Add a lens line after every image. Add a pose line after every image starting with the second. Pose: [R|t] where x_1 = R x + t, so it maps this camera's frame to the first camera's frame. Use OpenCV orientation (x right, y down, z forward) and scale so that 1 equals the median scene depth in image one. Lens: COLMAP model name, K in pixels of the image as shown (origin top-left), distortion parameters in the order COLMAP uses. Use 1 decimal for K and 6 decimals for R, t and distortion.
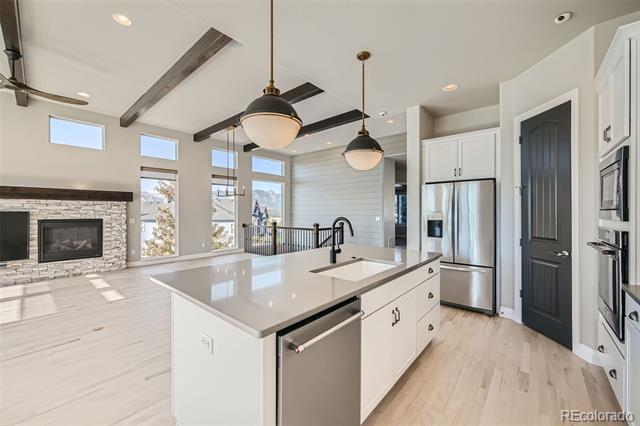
lens RADIAL K [[259.4, 0, 320.0], [0, 259.4, 213.0], [0, 0, 1]] dist [0.000208, 0.000013]
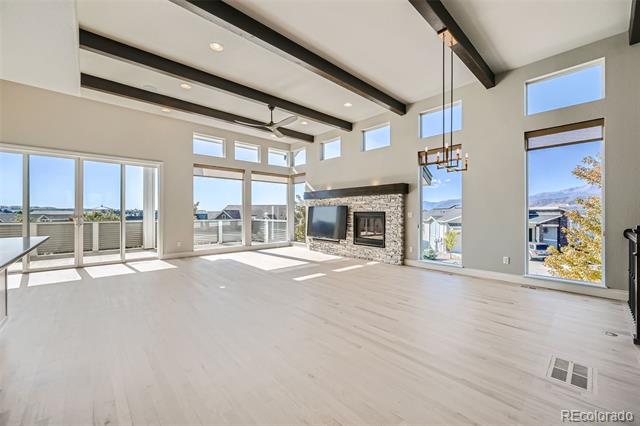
lens RADIAL K [[259.4, 0, 320.0], [0, 259.4, 213.0], [0, 0, 1]] dist [0.000208, 0.000013]
pose [[-0.118563, 0.012554, -0.992867, 0.236450], [0.002854, 0.999920, 0.012302, 0.013612], [0.992942, -0.001375, -0.118589, 0.874844]]
